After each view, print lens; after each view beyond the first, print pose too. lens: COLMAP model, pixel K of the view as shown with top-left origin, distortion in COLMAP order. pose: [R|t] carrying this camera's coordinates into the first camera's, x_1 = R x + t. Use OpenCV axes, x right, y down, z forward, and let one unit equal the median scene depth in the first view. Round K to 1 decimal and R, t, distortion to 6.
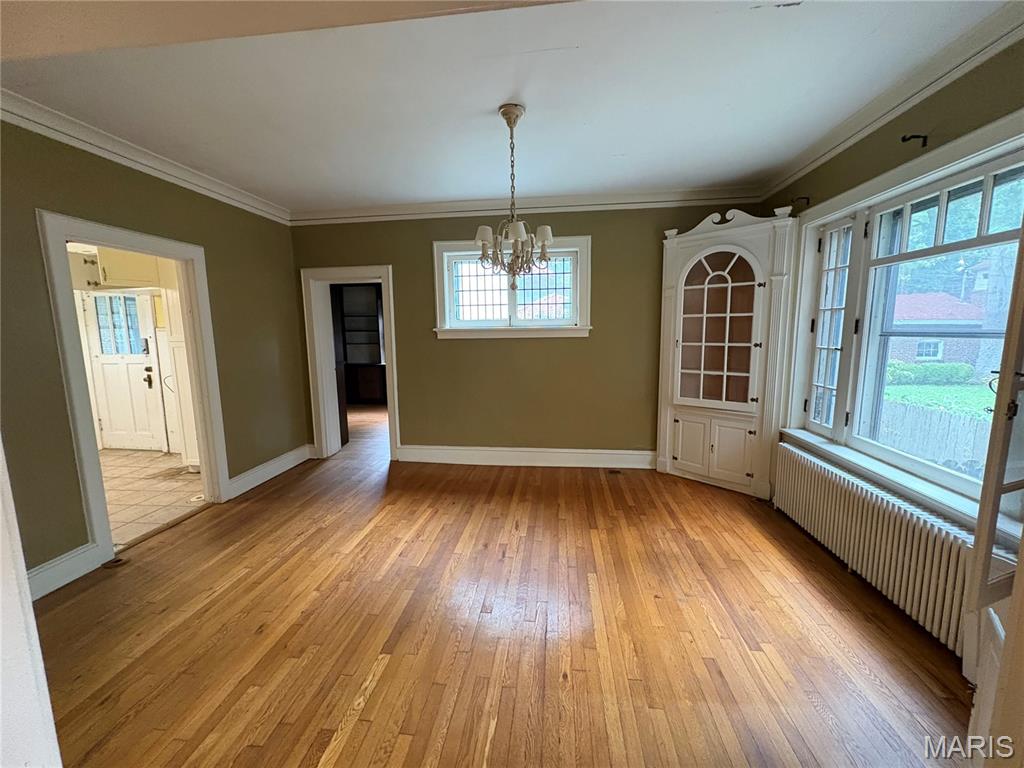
lens RADIAL K [[408.7, 0, 506.6], [0, 408.7, 379.6], [0, 0, 1]] dist [0.002206, 0.000364]
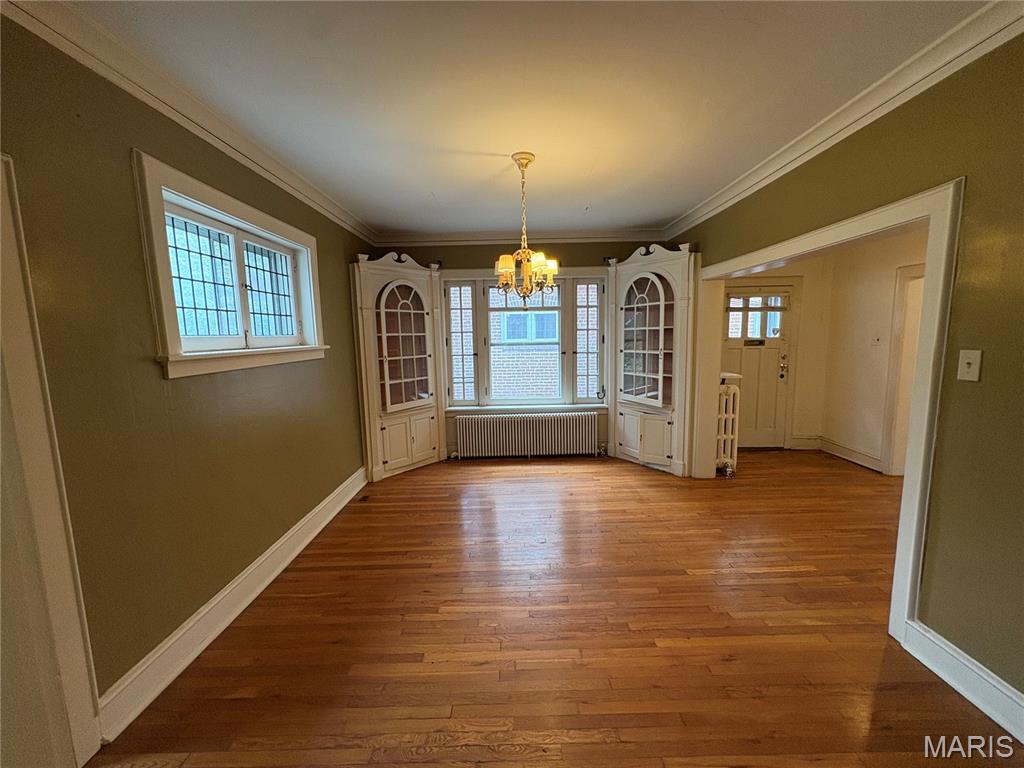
lens RADIAL K [[408.7, 0, 516.4], [0, 408.7, 380.8], [0, 0, 1]] dist [0.002206, 0.000364]
pose [[-0.132695, -0.099068, 0.986193, -0.809787], [0.146273, 0.982140, 0.118342, -0.119235], [-0.980304, 0.159957, -0.115835, 0.857932]]
